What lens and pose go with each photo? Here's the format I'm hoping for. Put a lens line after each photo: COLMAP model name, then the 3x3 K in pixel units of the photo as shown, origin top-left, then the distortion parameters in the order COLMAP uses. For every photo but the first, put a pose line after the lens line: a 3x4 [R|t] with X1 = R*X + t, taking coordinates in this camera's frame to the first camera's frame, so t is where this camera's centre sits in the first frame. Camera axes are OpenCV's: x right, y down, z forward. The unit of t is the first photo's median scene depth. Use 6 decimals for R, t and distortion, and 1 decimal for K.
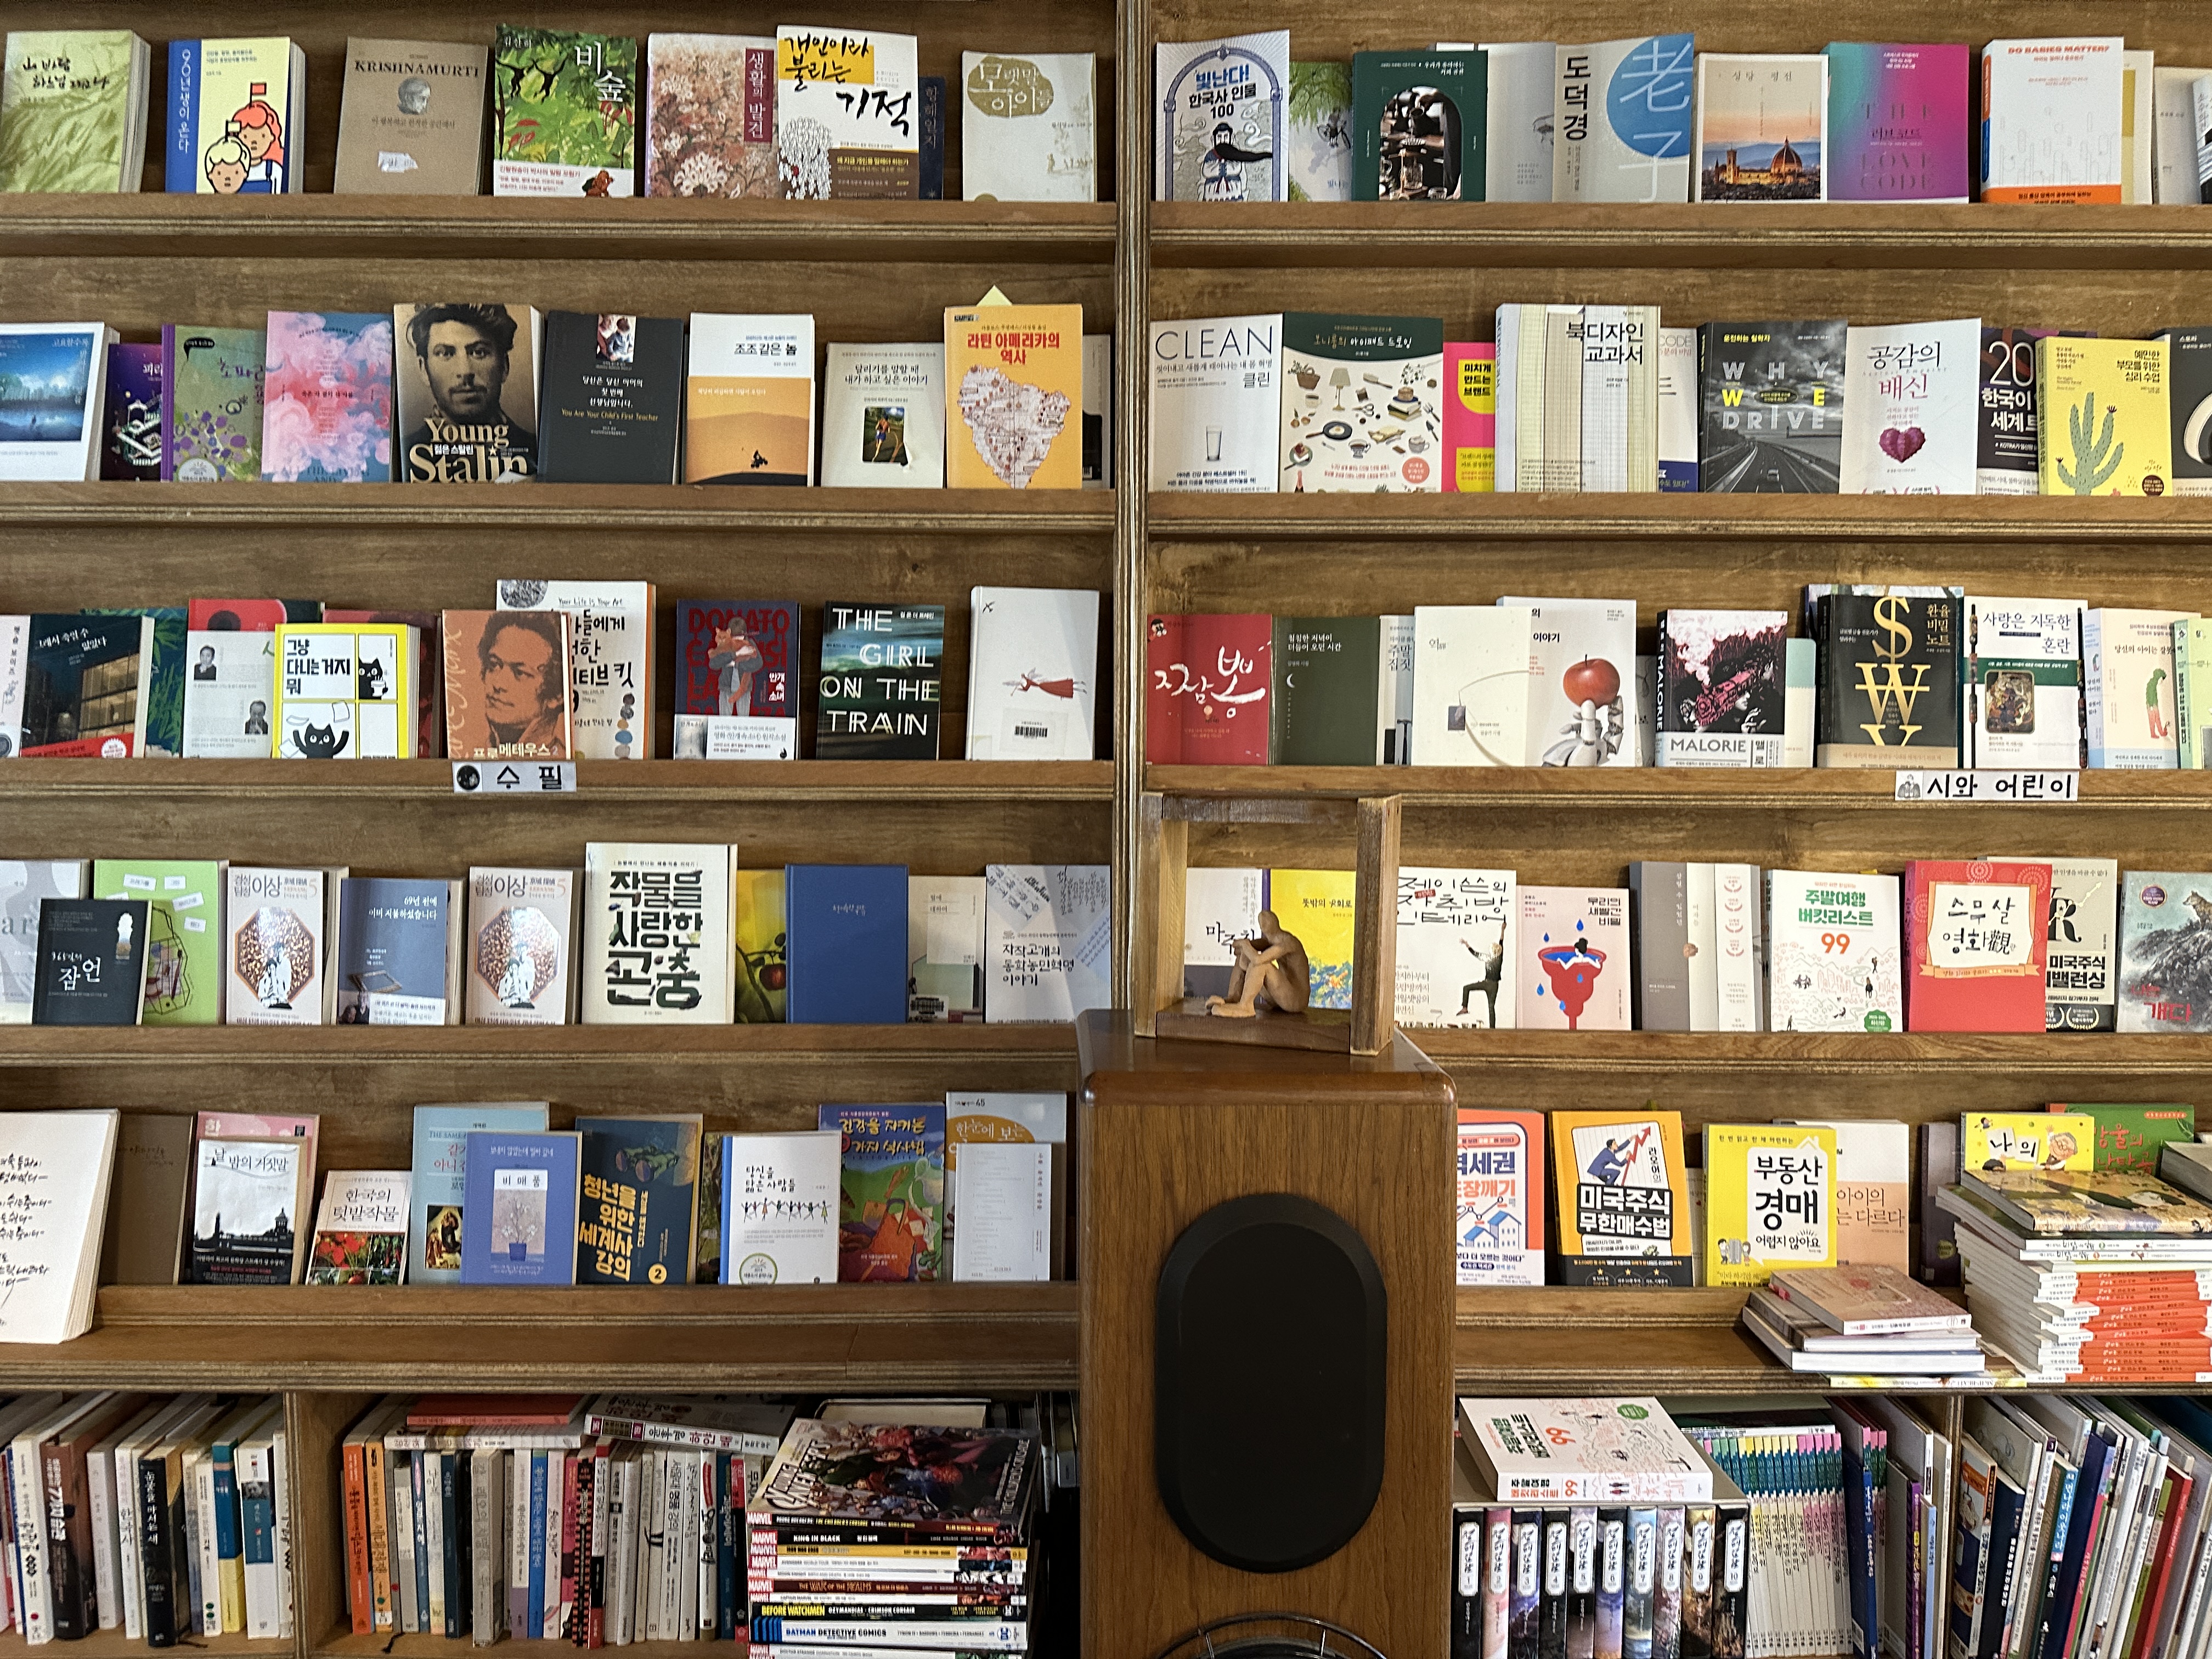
lens RADIAL K [[1559.6, 0, 1098.6], [0, 1559.6, 835.7], [0, 0, 1]] dist [0.099561, -0.183726]
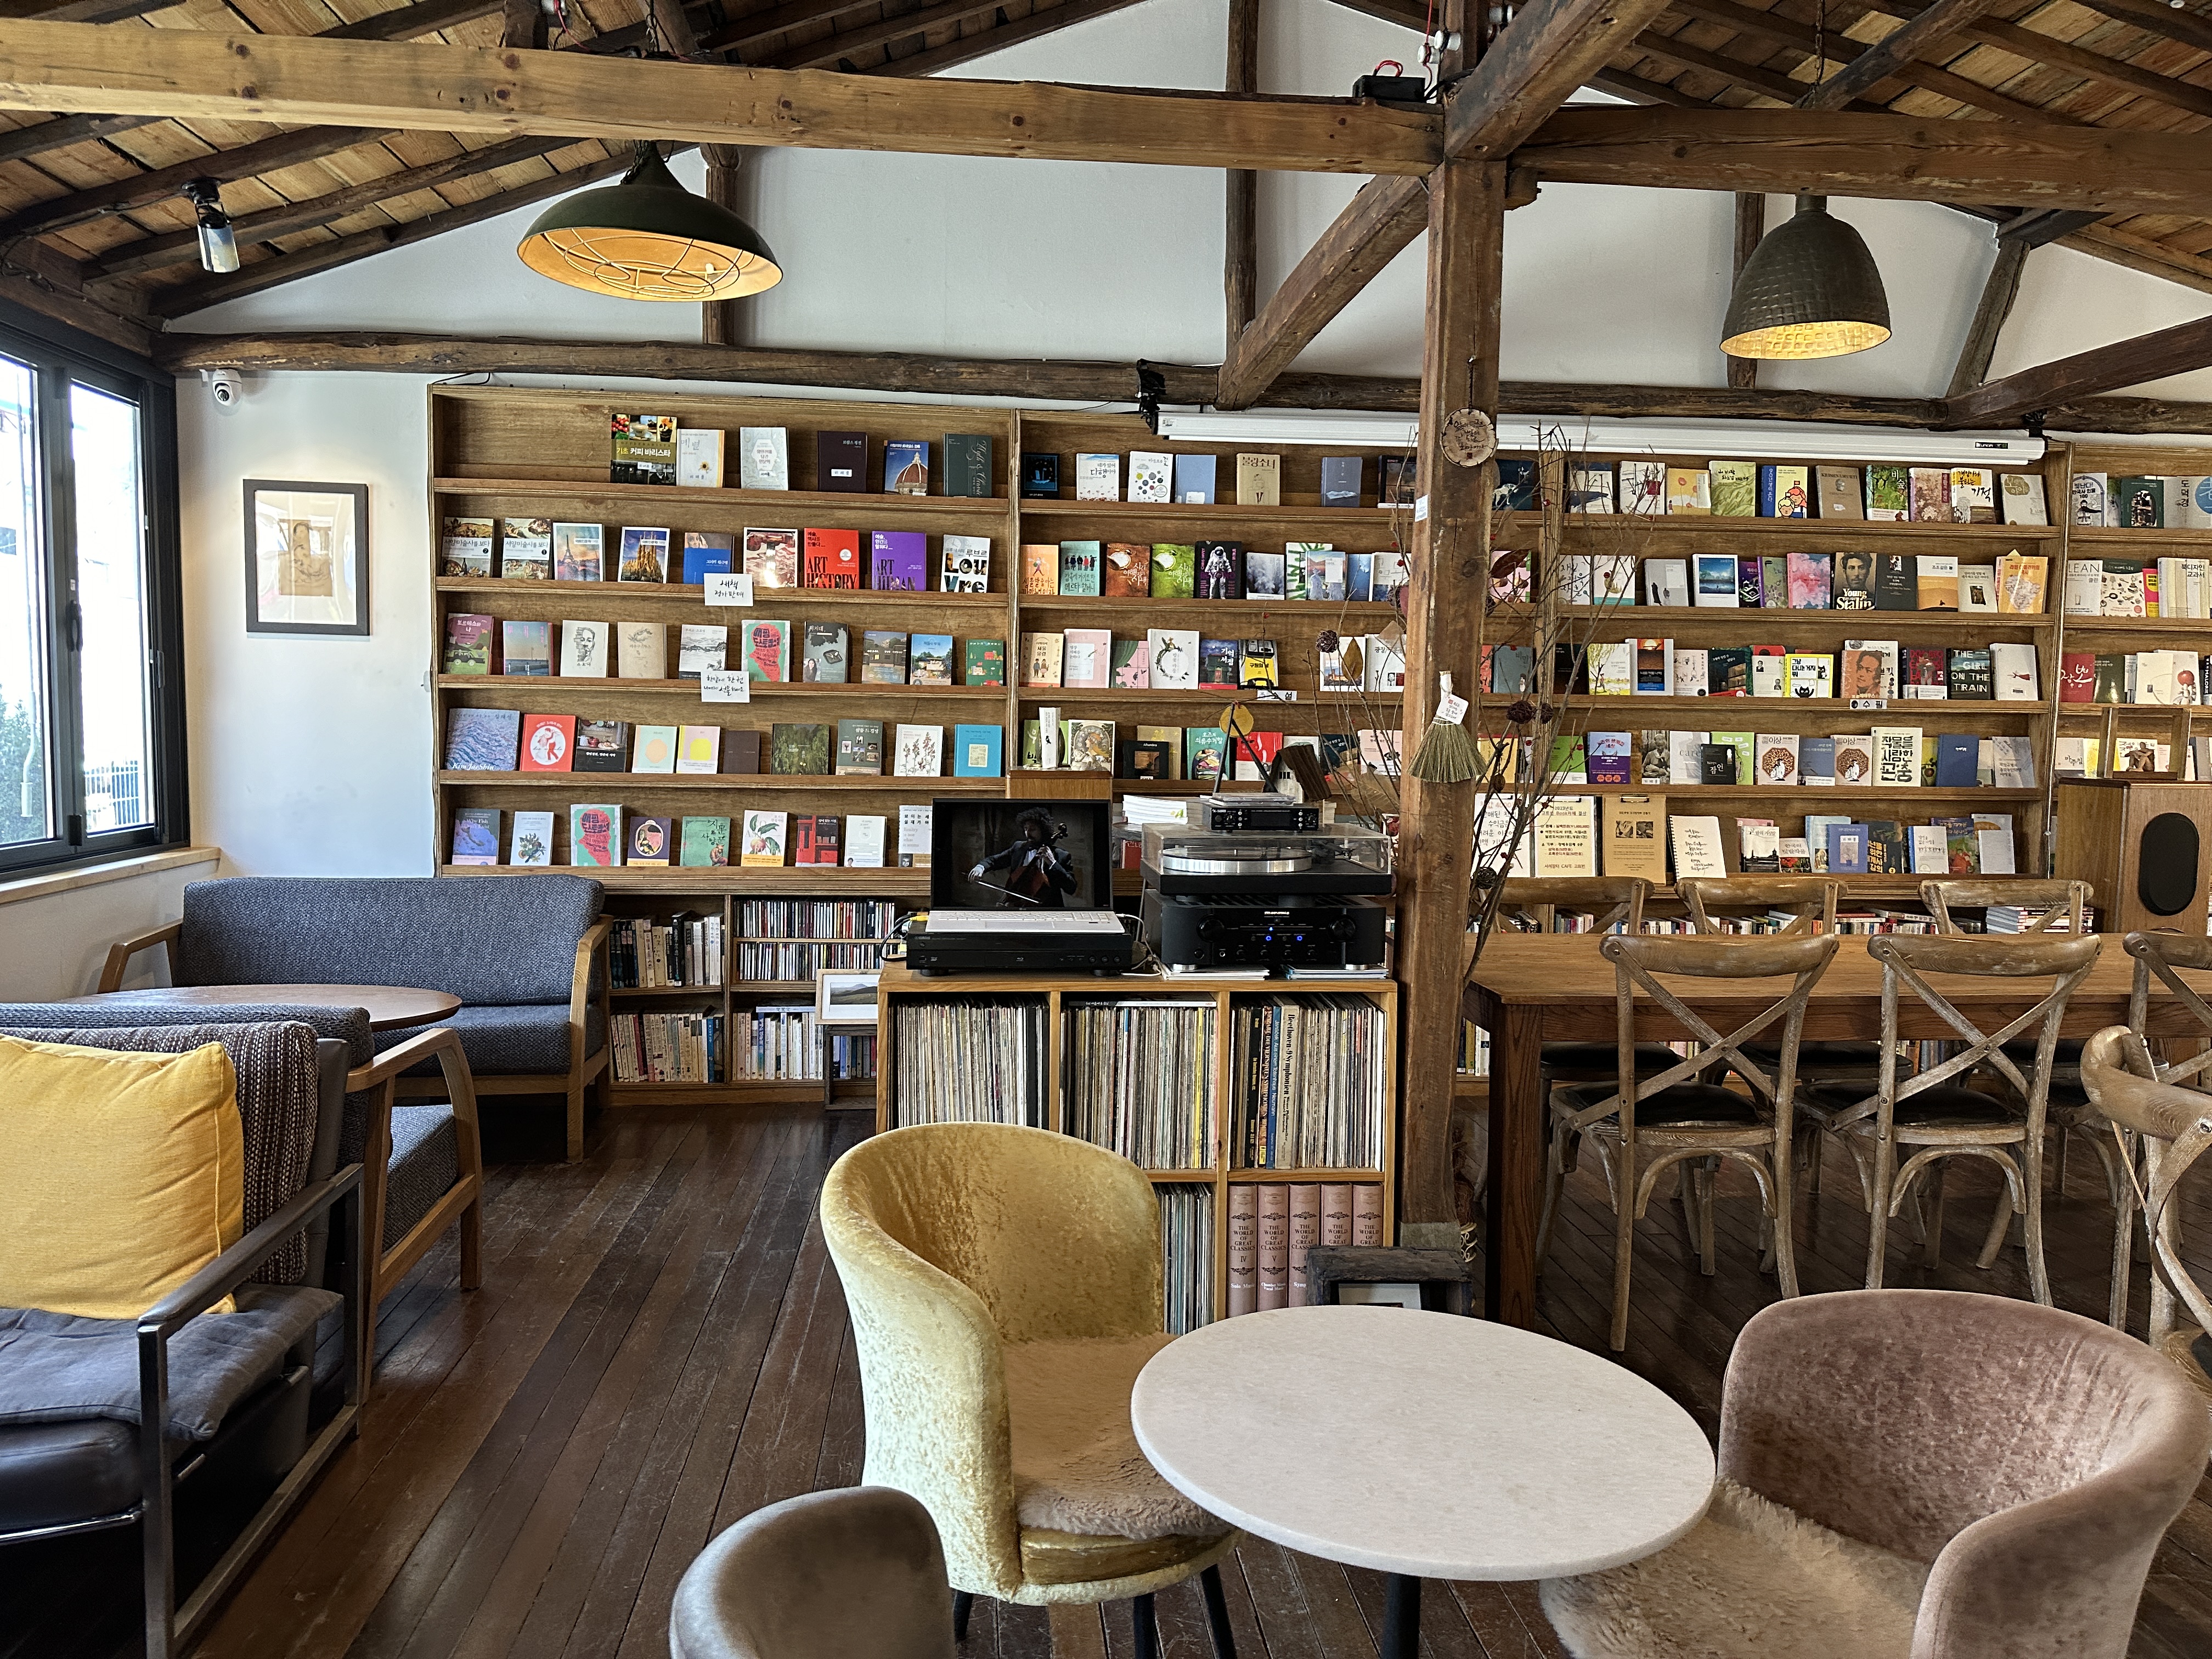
lens RADIAL K [[1566.6, 0, 1132.9], [0, 1566.6, 827.5], [0, 0, 1]] dist [0.139728, -0.233283]
pose [[0.996588, 0.003722, 0.082455, -2.037031], [-0.002284, 0.999844, -0.017524, 0.259706], [-0.082507, 0.017276, 0.996441, -1.976458]]
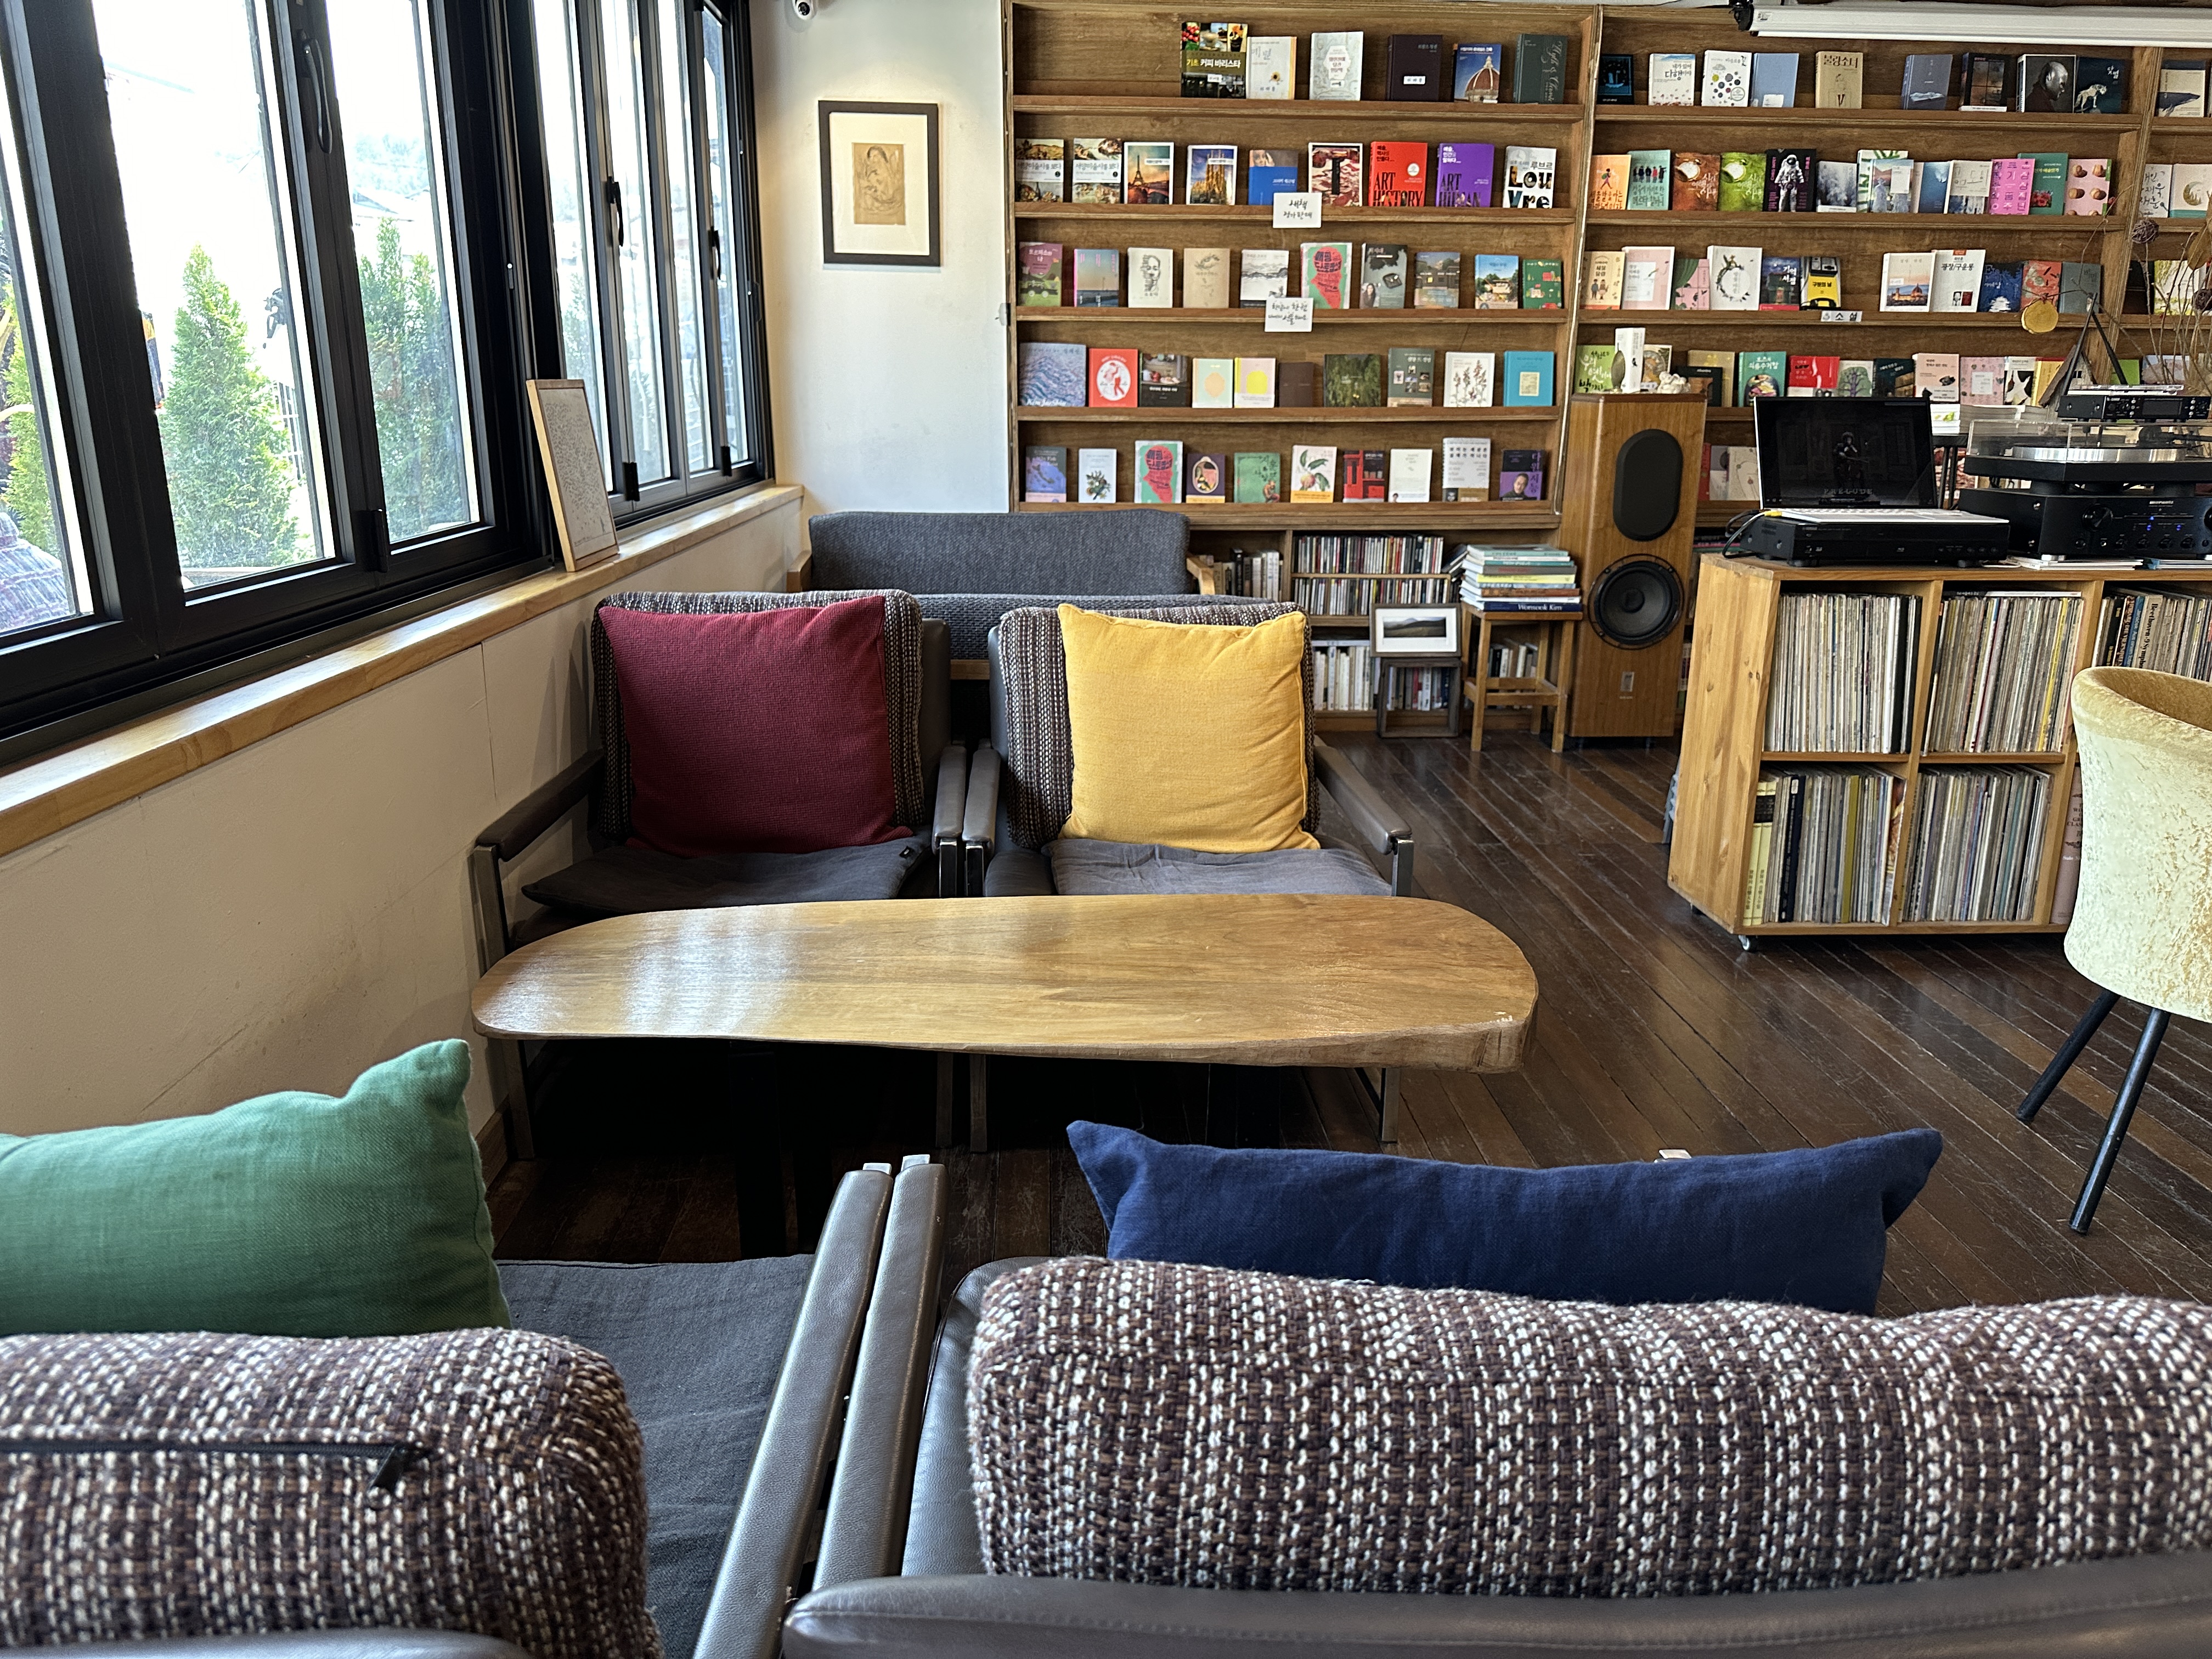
lens RADIAL K [[1595.6, 0, 1106.7], [0, 1595.6, 852.3], [0, 0, 1]] dist [0.076113, -0.146089]
pose [[0.999096, -0.012356, 0.040672, -3.011194], [0.004580, 0.982542, 0.185984, 0.368943], [-0.042260, -0.185629, 0.981711, -2.071916]]
